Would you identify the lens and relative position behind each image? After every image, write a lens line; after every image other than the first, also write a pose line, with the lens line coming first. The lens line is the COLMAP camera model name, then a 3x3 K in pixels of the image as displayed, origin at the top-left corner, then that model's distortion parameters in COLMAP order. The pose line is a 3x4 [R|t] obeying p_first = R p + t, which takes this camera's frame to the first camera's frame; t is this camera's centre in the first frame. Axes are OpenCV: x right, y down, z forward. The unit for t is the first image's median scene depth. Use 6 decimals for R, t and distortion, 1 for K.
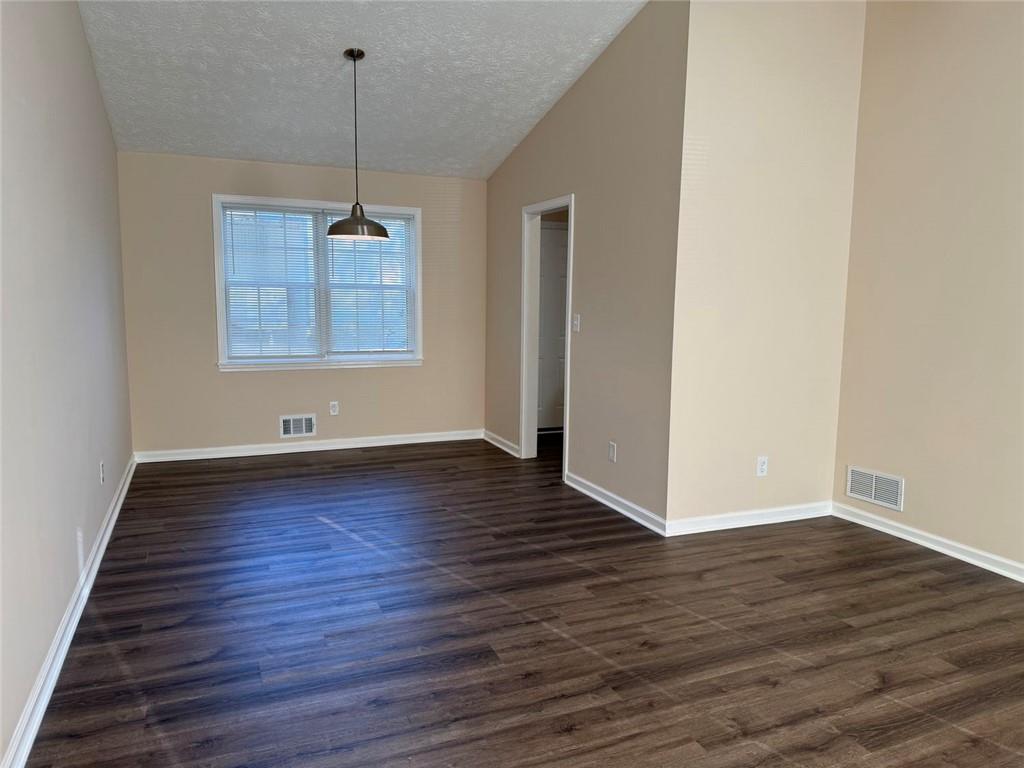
lens RADIAL K [[715.7, 0, 511.9], [0, 715.7, 387.5], [0, 0, 1]] dist [0.012195, -0.018800]
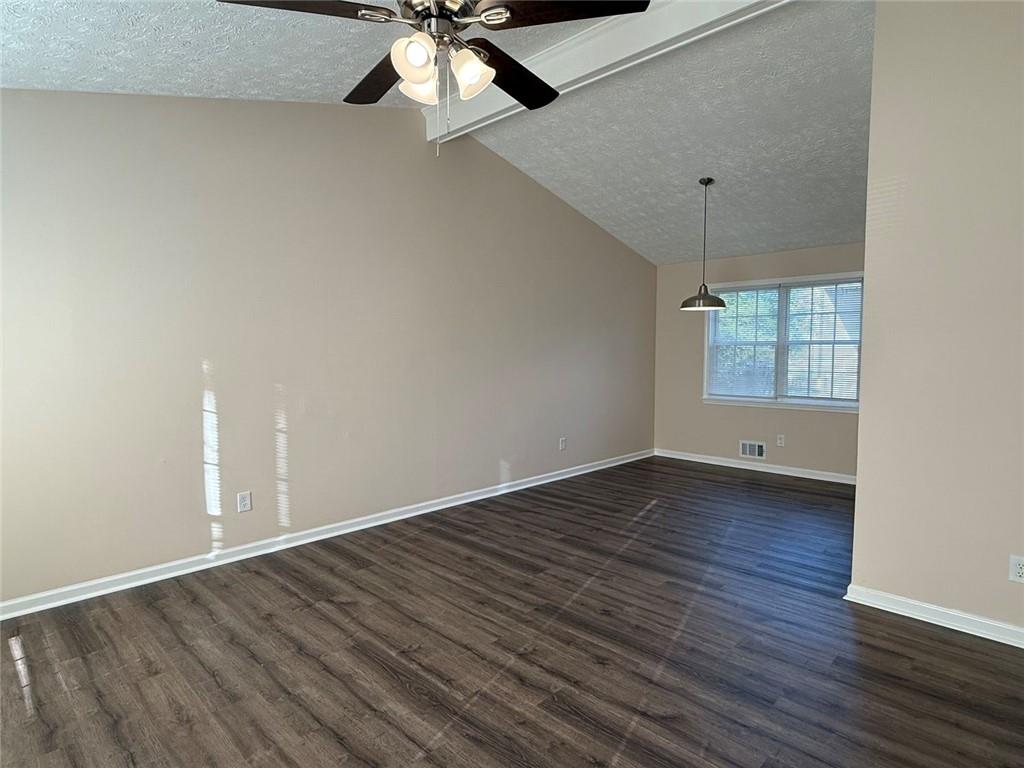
lens RADIAL K [[574.9, 0, 514.0], [0, 574.9, 379.8], [0, 0, 1]] dist [-0.020591, 0.001538]
pose [[0.376624, 0.037980, -0.925587, 0.977530], [-0.115203, 0.993323, -0.006117, -0.032895], [0.919175, 0.108934, 0.378485, 0.367510]]
